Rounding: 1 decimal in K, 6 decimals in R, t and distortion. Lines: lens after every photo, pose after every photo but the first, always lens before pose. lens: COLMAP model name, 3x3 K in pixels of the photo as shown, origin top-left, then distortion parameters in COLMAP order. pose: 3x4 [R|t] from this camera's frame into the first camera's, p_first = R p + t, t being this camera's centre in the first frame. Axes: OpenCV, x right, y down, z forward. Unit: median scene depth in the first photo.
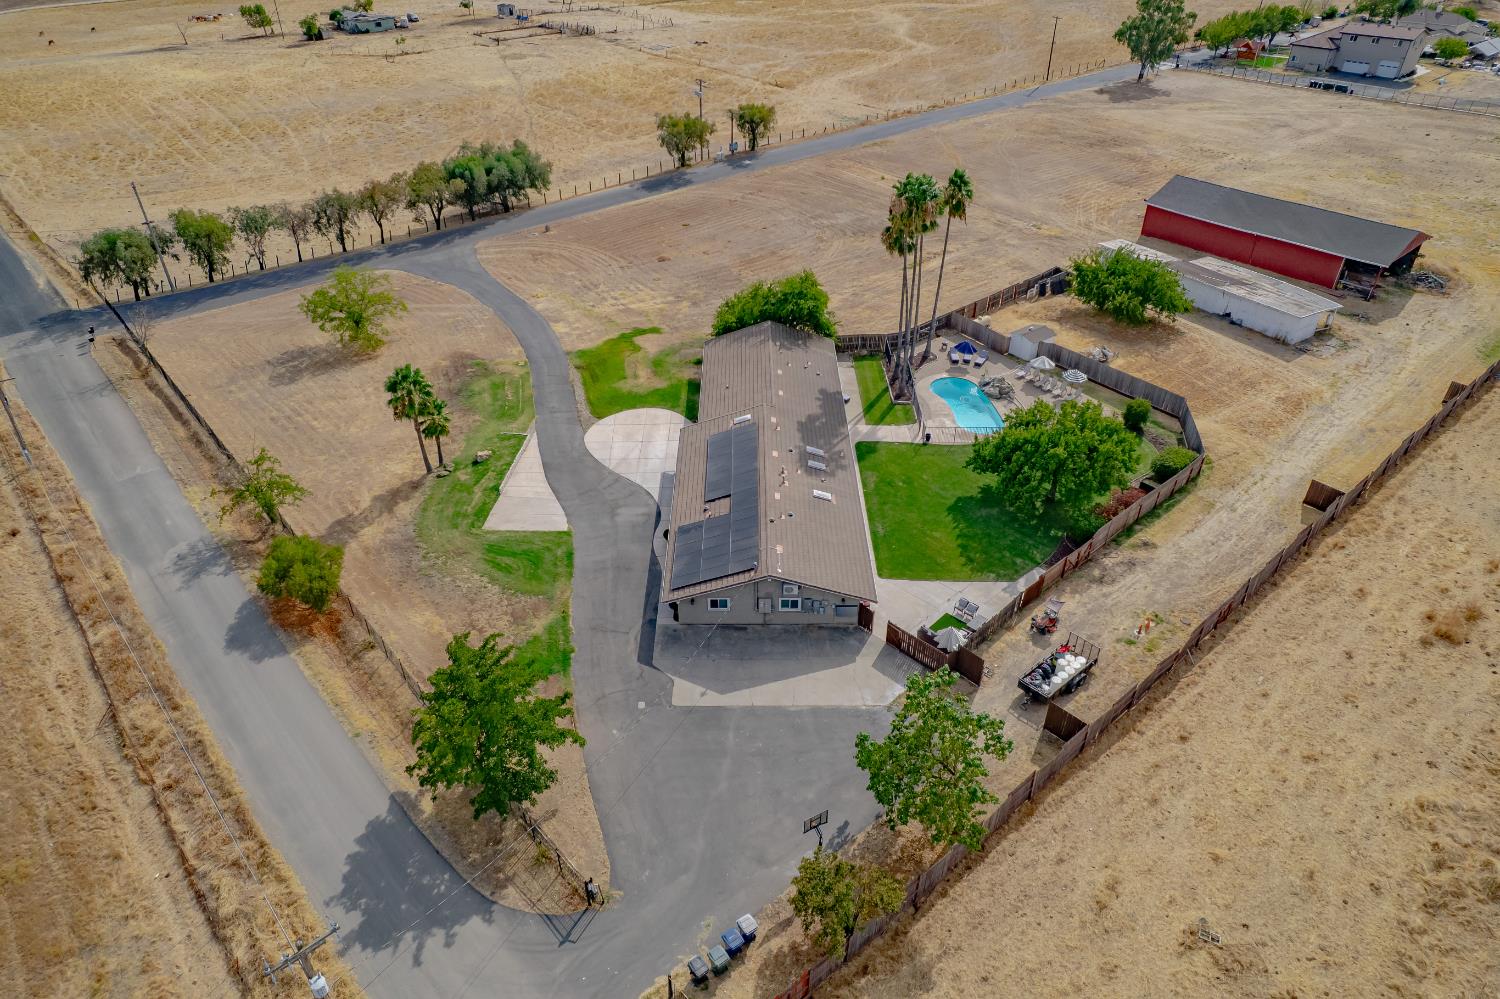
lens RADIAL K [[954.2, 0, 746.3], [0, 954.2, 496.5], [0, 0, 1]] dist [-0.088681, 0.084133]
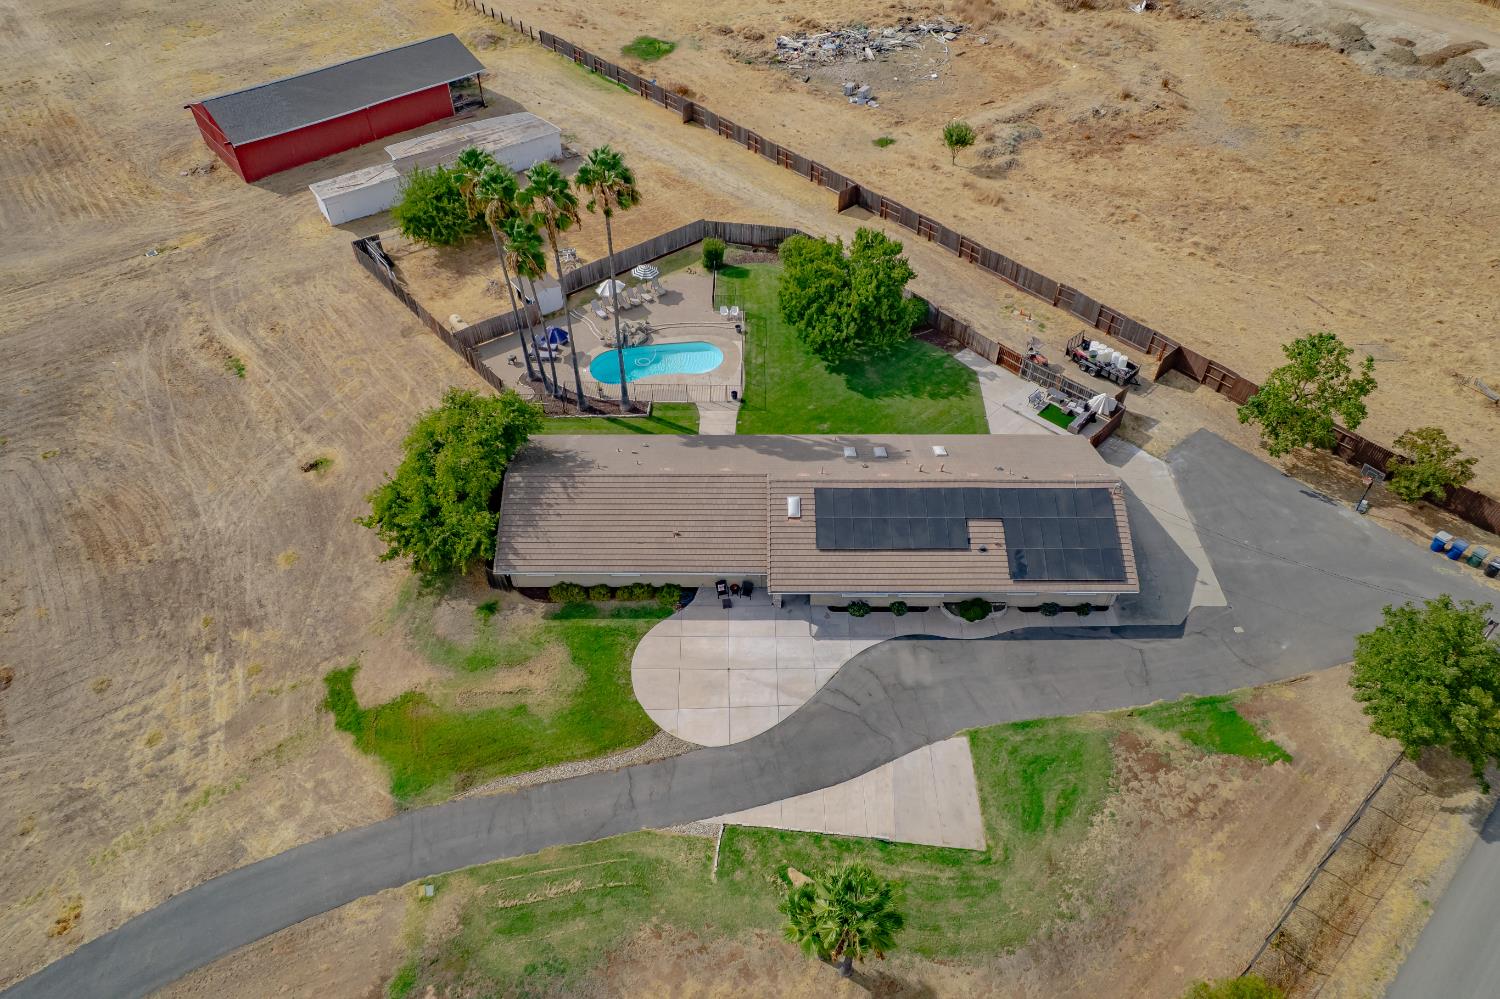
lens RADIAL K [[942.1, 0, 750.0], [0, 942.1, 499.5], [0, 0, 1]] dist [-0.073997, 0.068879]
pose [[0.010694, -0.701526, 0.712563, -0.516820], [0.581663, 0.584001, 0.566226, -0.513080], [-0.813360, 0.408416, 0.414297, 0.697513]]
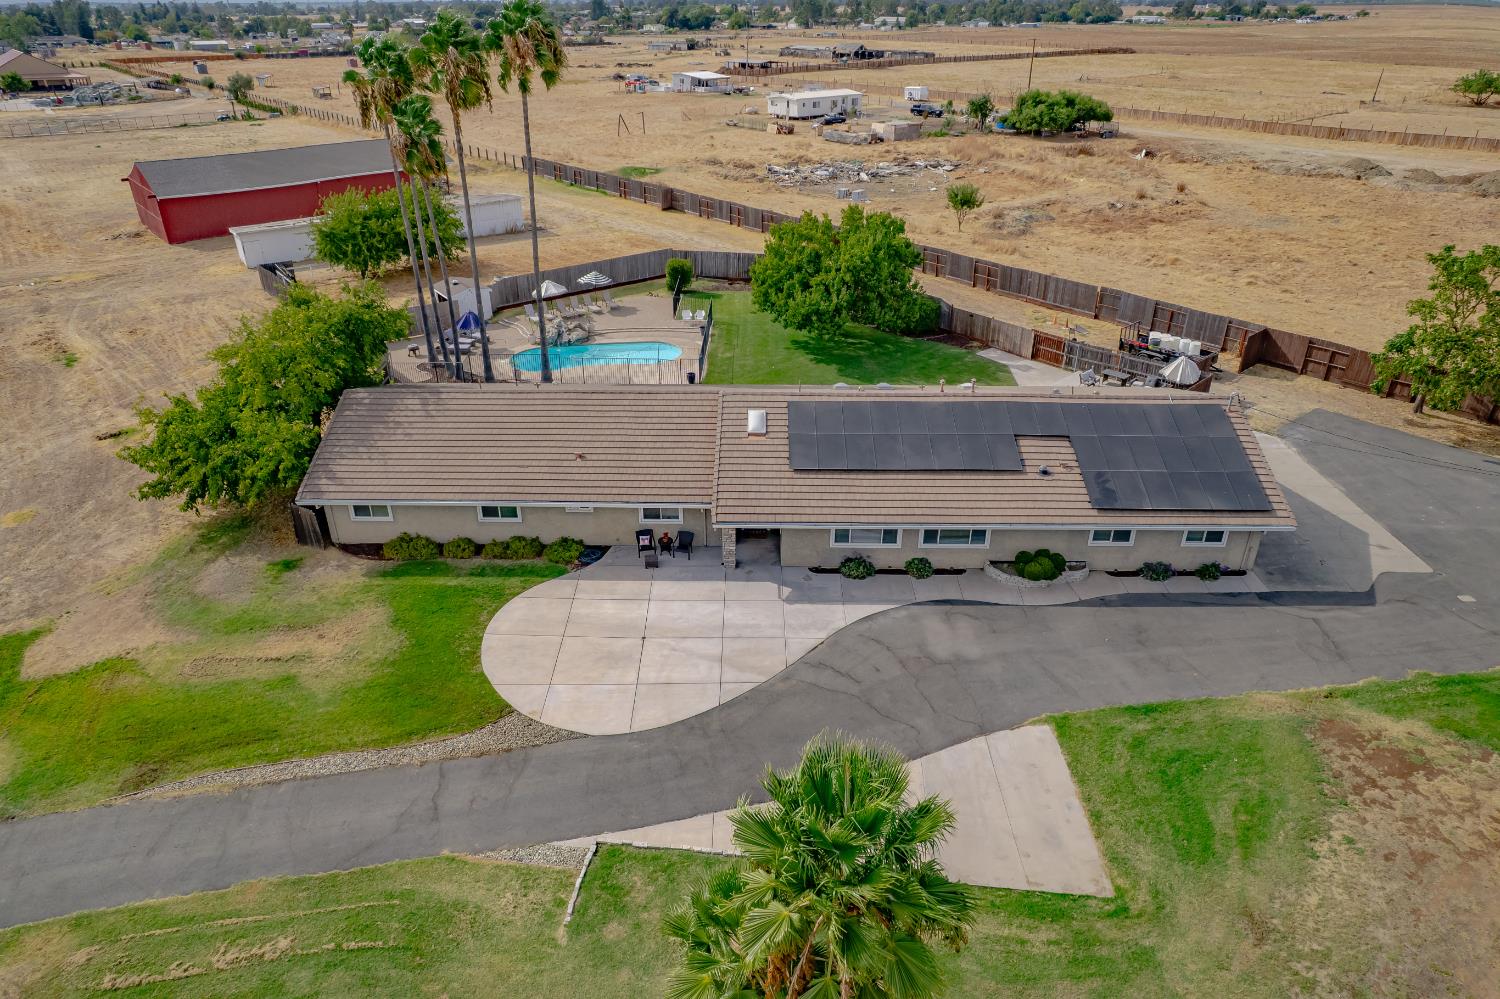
lens RADIAL K [[954.2, 0, 746.3], [0, 954.2, 496.5], [0, 0, 1]] dist [-0.088681, 0.084133]
pose [[0.025508, -0.458926, 0.888108, -0.459593], [0.578567, 0.731267, 0.361261, -0.233024], [-0.815236, 0.504615, 0.284172, 0.856223]]
